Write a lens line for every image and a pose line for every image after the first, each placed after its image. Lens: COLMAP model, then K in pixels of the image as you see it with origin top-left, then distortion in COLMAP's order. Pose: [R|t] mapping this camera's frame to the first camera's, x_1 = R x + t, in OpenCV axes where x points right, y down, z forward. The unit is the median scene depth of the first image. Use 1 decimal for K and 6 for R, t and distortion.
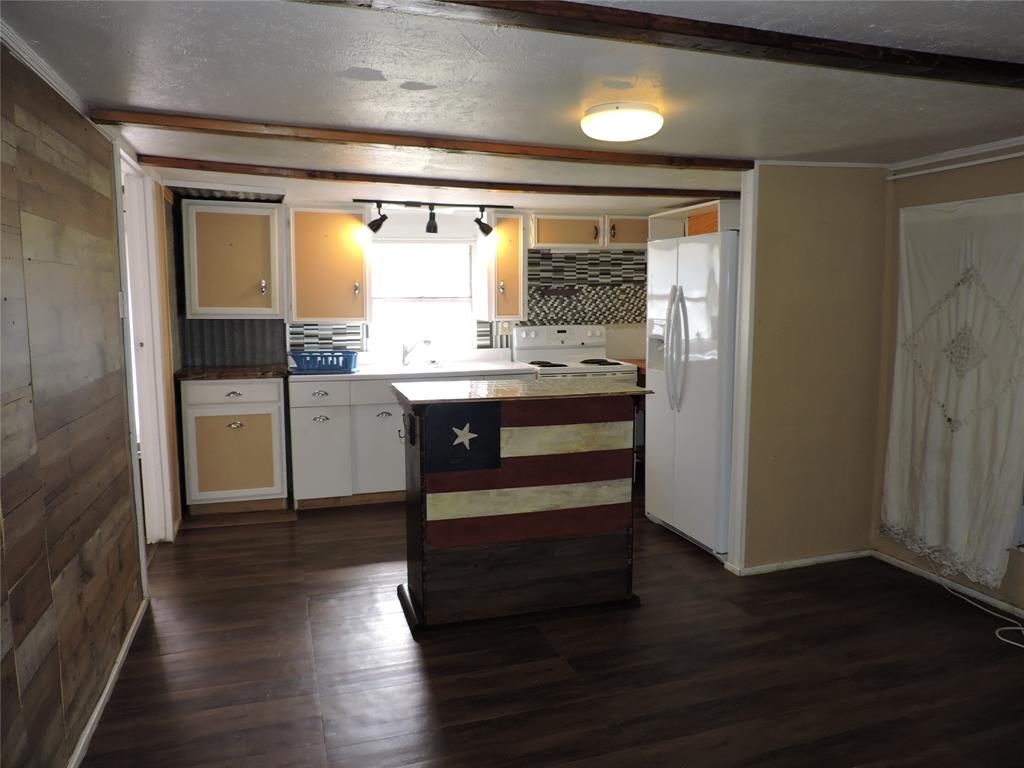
lens RADIAL K [[723.7, 0, 512.0], [0, 723.7, 384.0], [0, 0, 1]] dist [-0.074667, -0.001103]
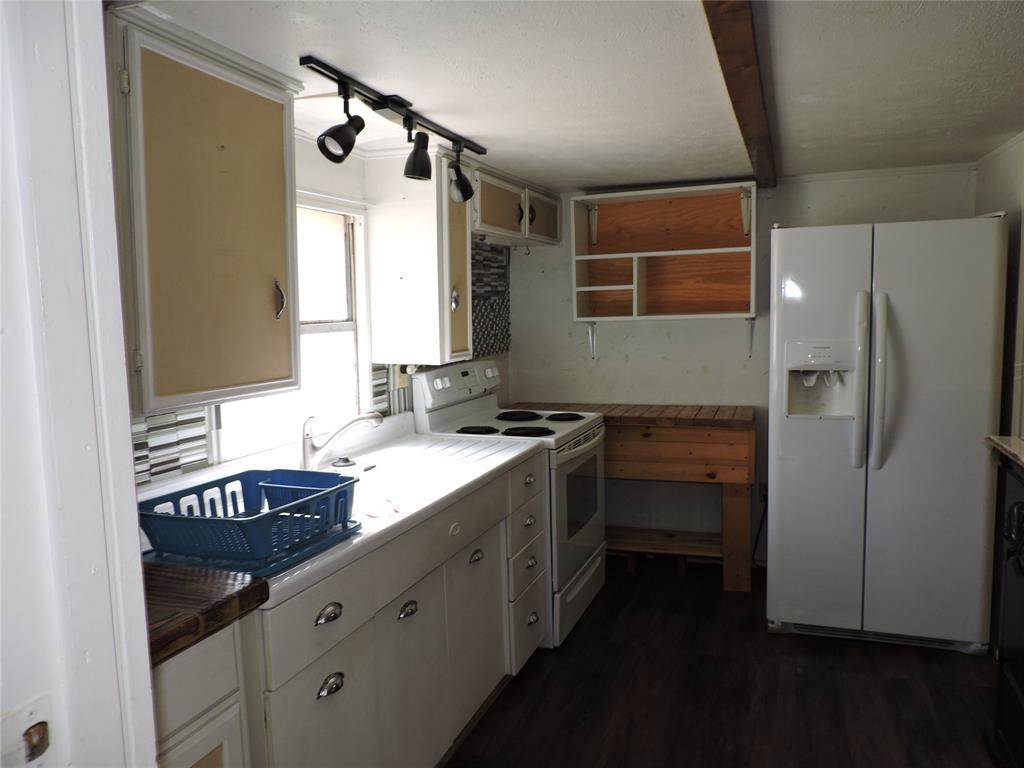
lens RADIAL K [[723.7, 0, 512.0], [0, 723.7, 384.0], [0, 0, 1]] dist [-0.074667, -0.001103]
pose [[0.624358, -0.091499, 0.775761, -0.384865], [0.115683, 0.992996, 0.024016, -0.075675], [-0.772525, 0.074747, 0.630570, 0.600663]]
